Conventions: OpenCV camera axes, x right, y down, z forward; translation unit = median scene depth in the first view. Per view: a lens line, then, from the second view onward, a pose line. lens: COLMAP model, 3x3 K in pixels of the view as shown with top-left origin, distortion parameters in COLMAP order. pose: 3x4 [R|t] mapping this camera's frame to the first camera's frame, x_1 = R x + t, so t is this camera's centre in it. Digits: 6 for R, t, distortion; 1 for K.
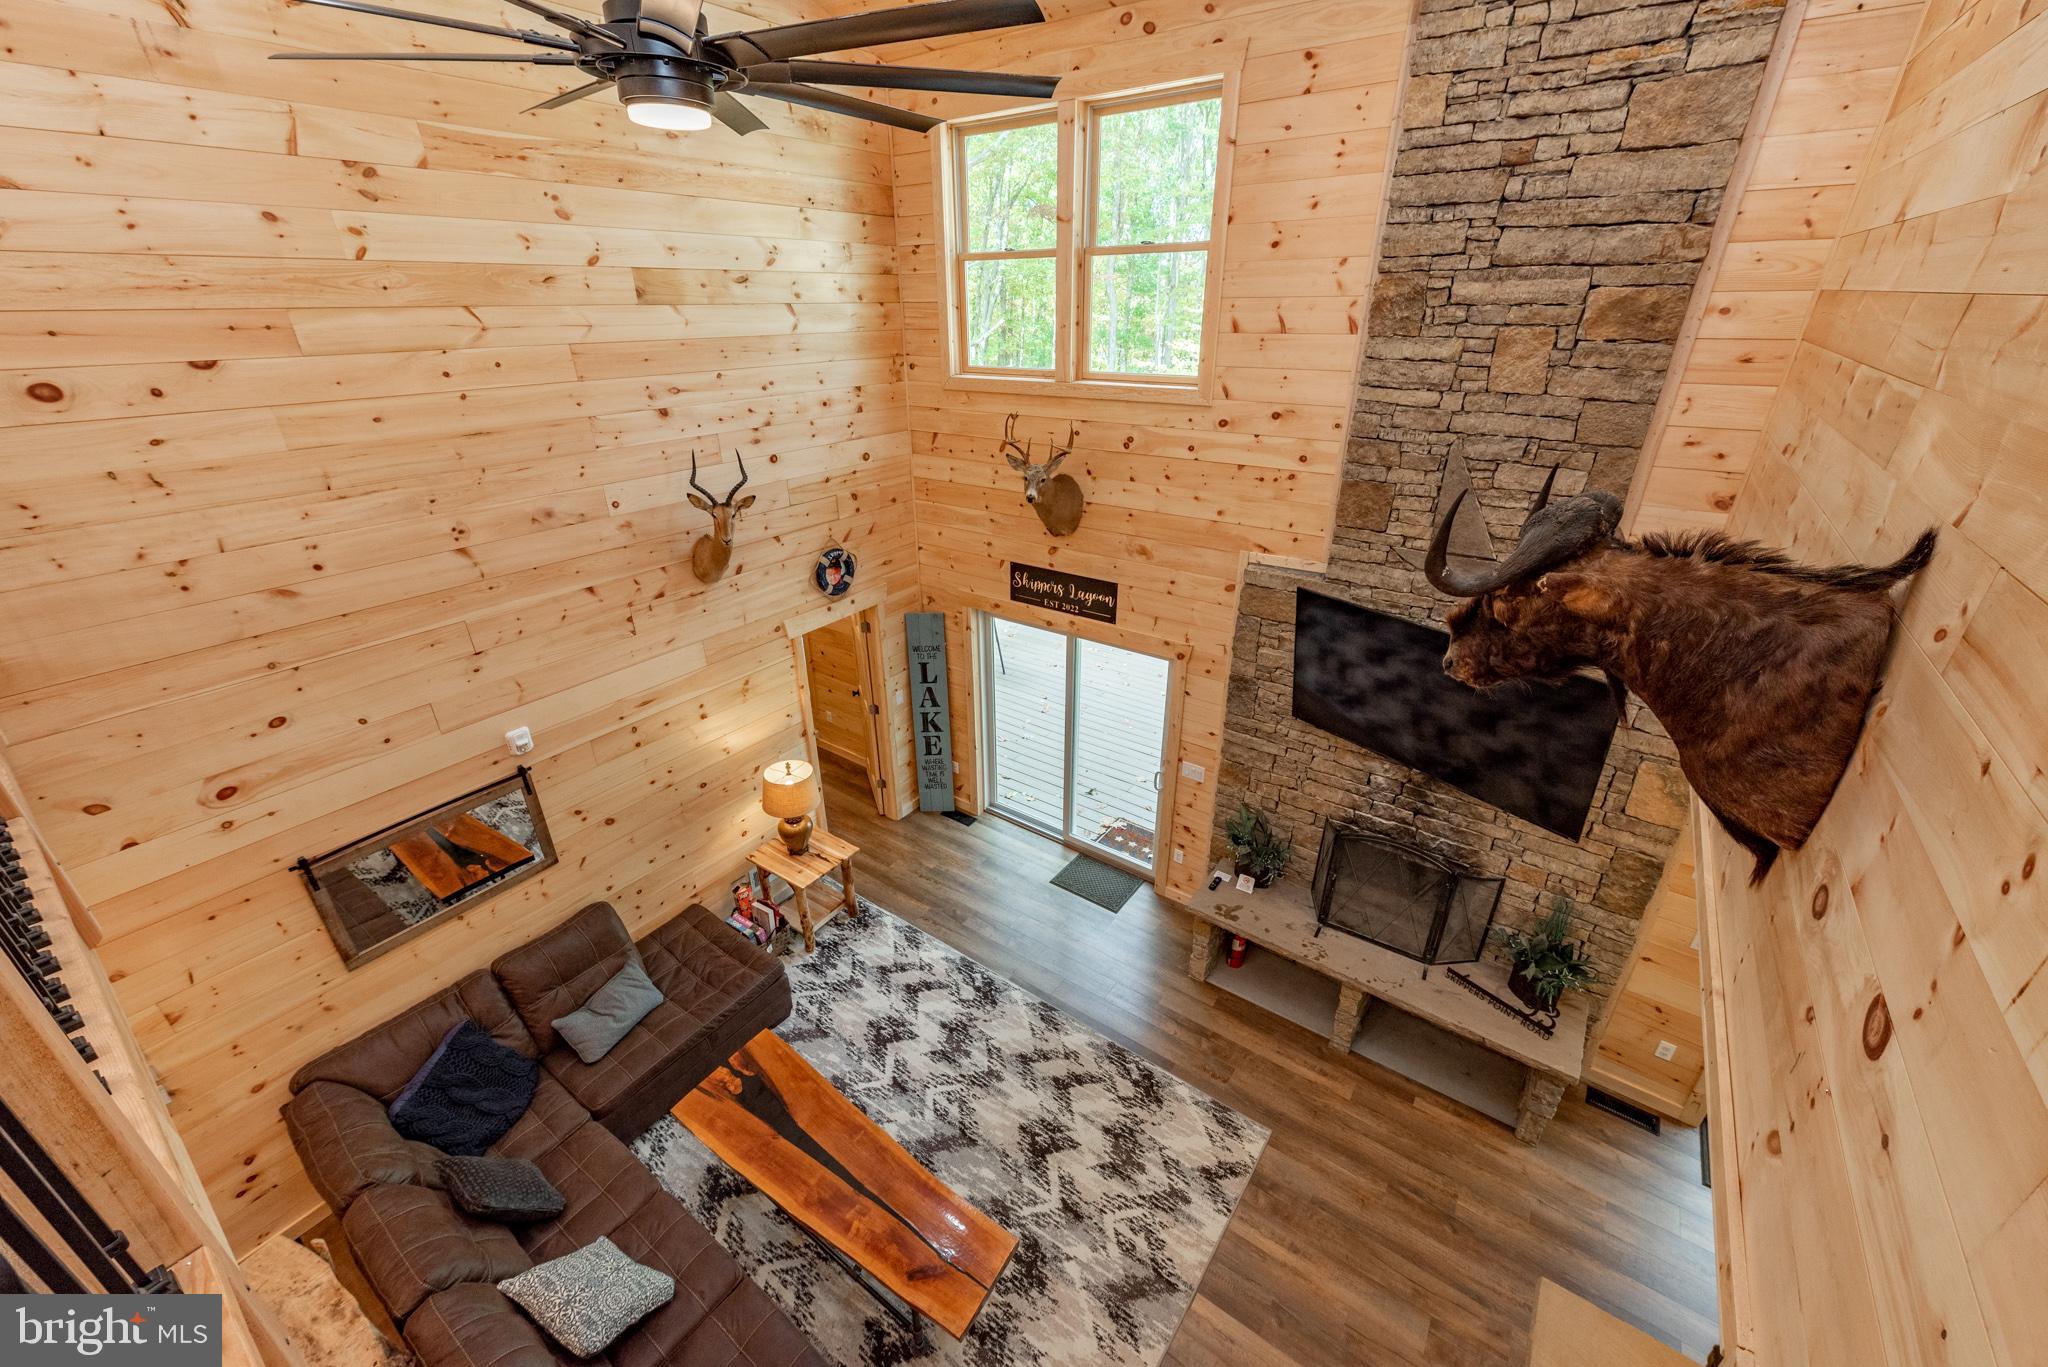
lens RADIAL K [[817.5, 0, 1024.0], [0, 817.5, 683.5], [0, 0, 1]] dist [0.000412, -0.000450]
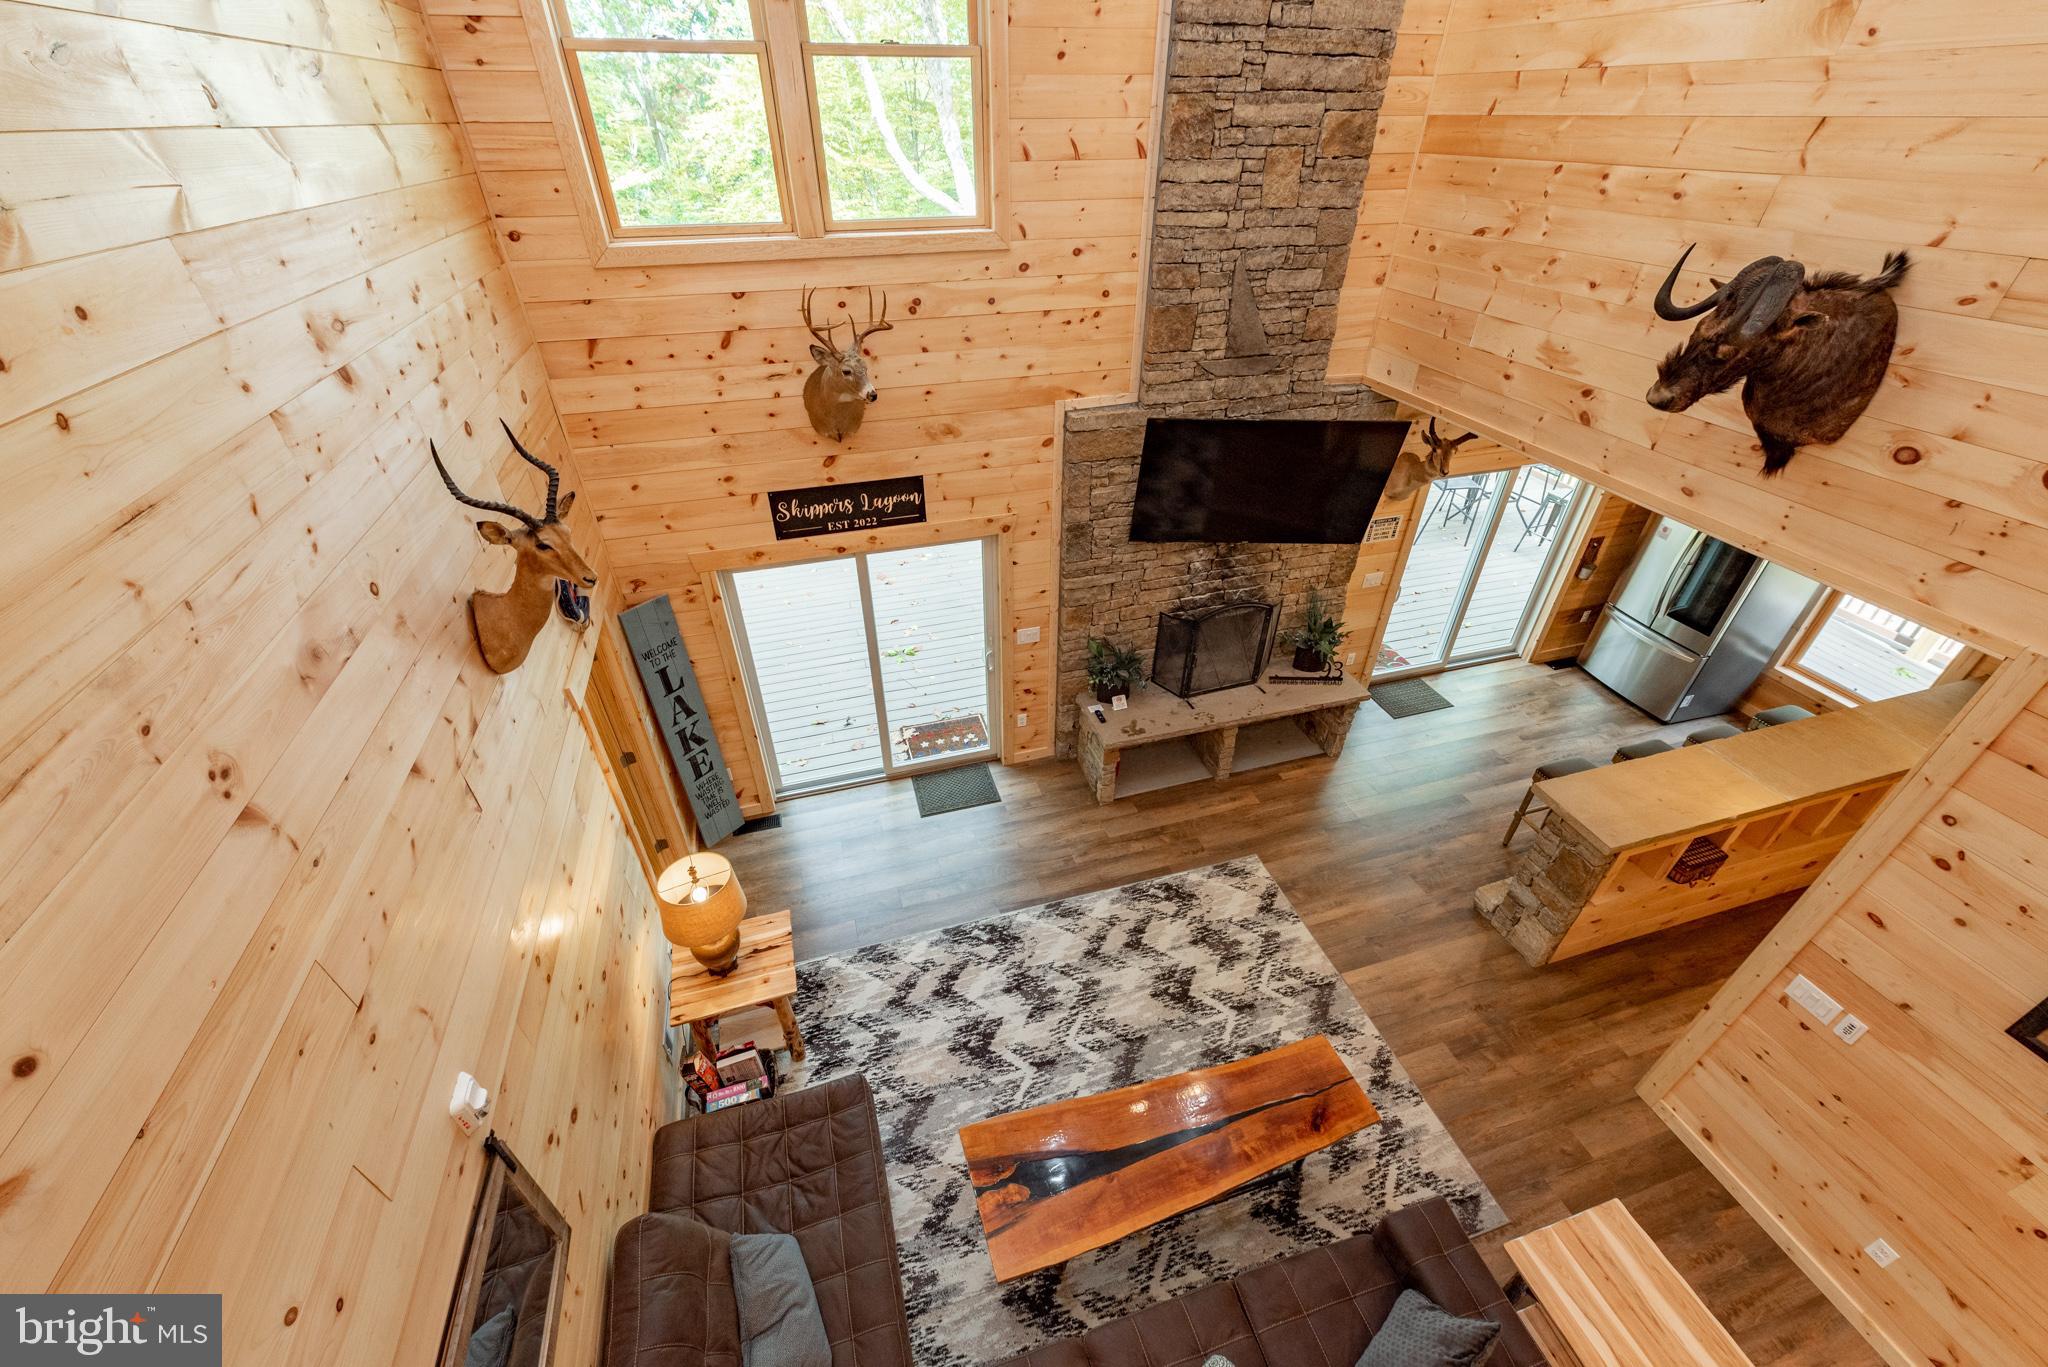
lens RADIAL K [[796.7, 0, 1024.0], [0, 796.7, 683.5], [0, 0, 1]] dist [-0.002900, -0.000088]
pose [[0.600210, -0.457223, 0.656273, -0.568063], [0.337723, 0.888646, 0.310244, -0.177445], [-0.725045, 0.035427, 0.687789, 0.391005]]
